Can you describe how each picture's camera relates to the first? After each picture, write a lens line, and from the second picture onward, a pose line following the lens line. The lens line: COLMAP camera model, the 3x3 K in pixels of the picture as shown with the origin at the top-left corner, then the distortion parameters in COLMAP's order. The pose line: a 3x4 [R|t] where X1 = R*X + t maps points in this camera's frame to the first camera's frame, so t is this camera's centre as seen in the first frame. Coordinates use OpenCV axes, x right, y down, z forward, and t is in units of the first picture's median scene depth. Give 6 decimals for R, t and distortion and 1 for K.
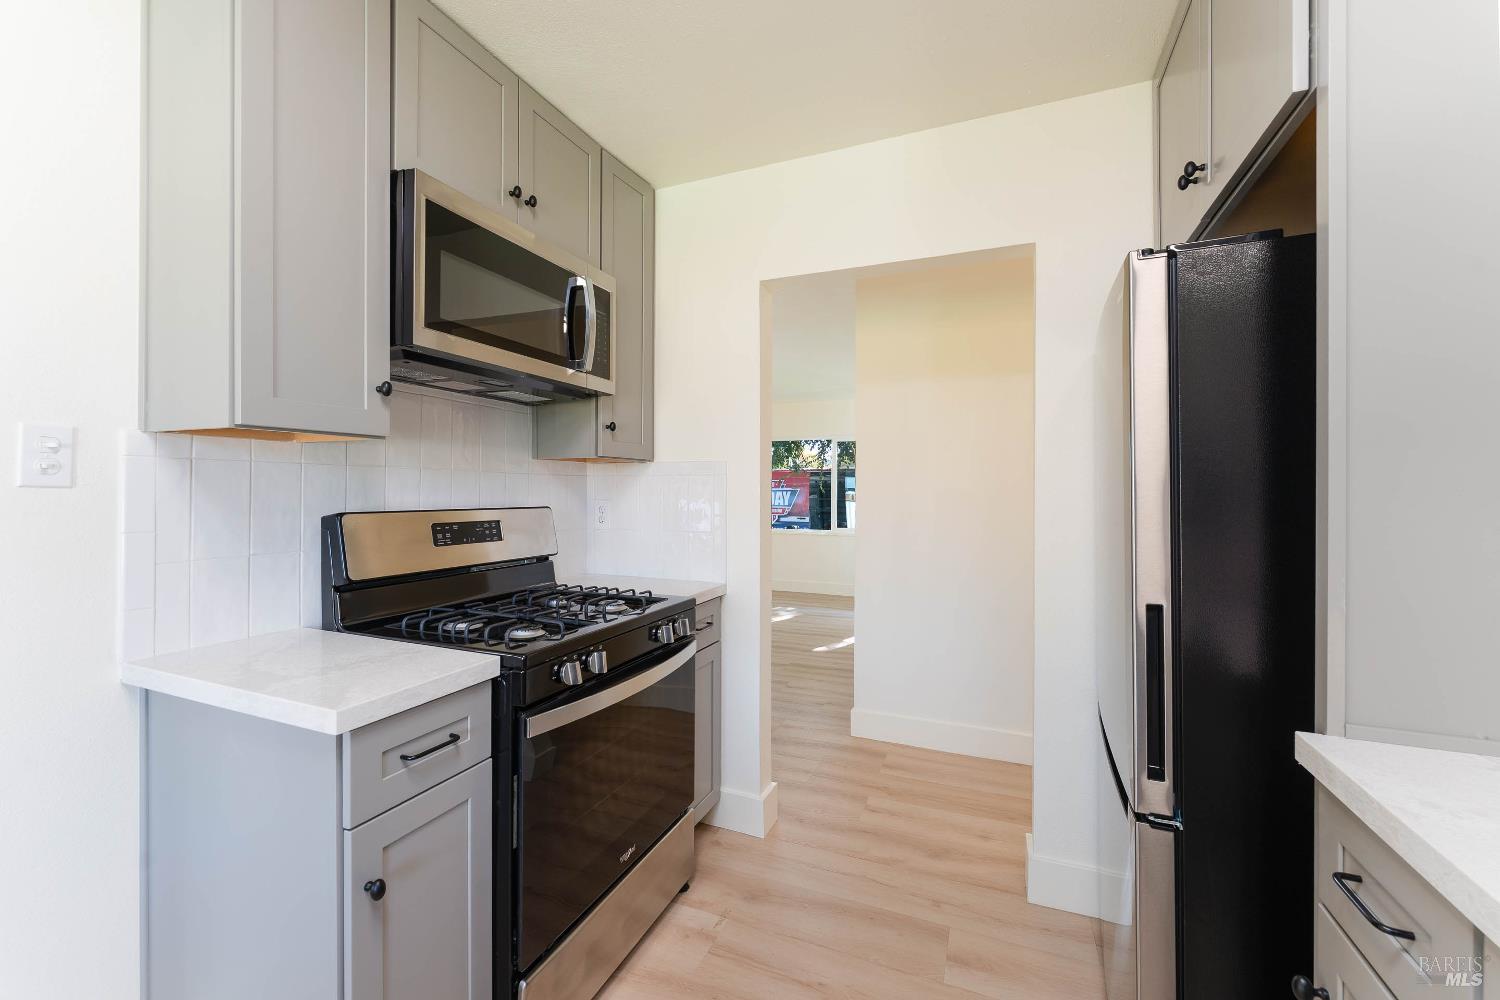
lens RADIAL K [[612.5, 0, 744.8], [0, 612.5, 493.4], [0, 0, 1]] dist [-0.002502, 0.000133]
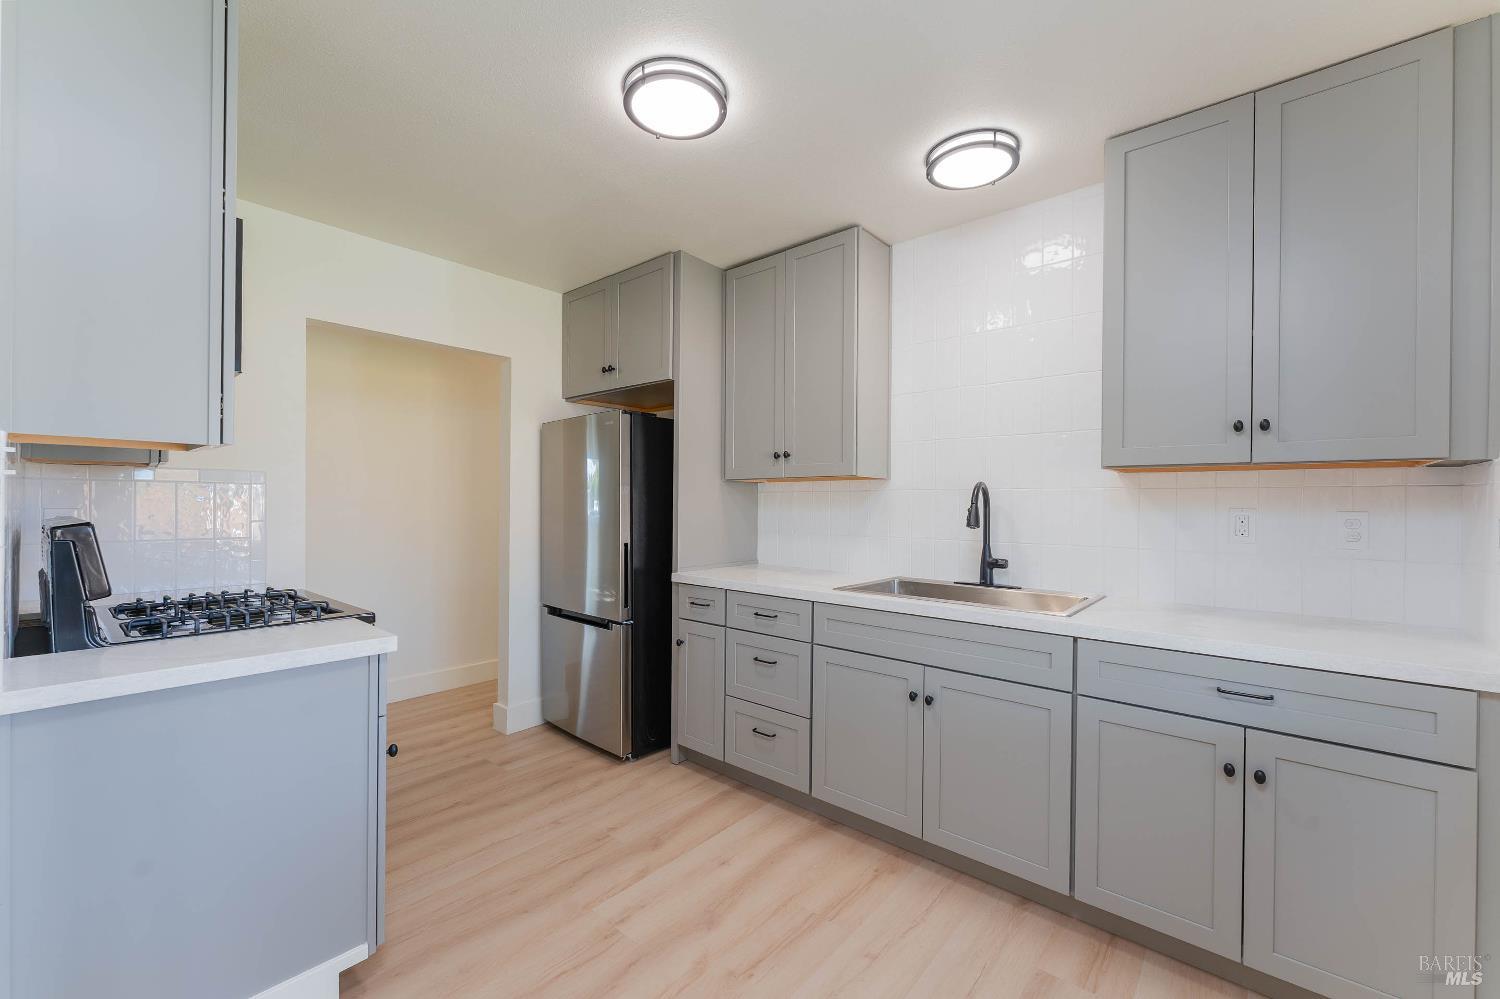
lens RADIAL K [[612.5, 0, 745.3], [0, 612.5, 501.4], [0, 0, 1]] dist [-0.002502, 0.000133]
pose [[0.335118, -0.002904, 0.942172, -0.957318], [-0.002122, 0.999990, 0.003837, -0.007193], [-0.942174, -0.003285, 0.335108, -0.225112]]
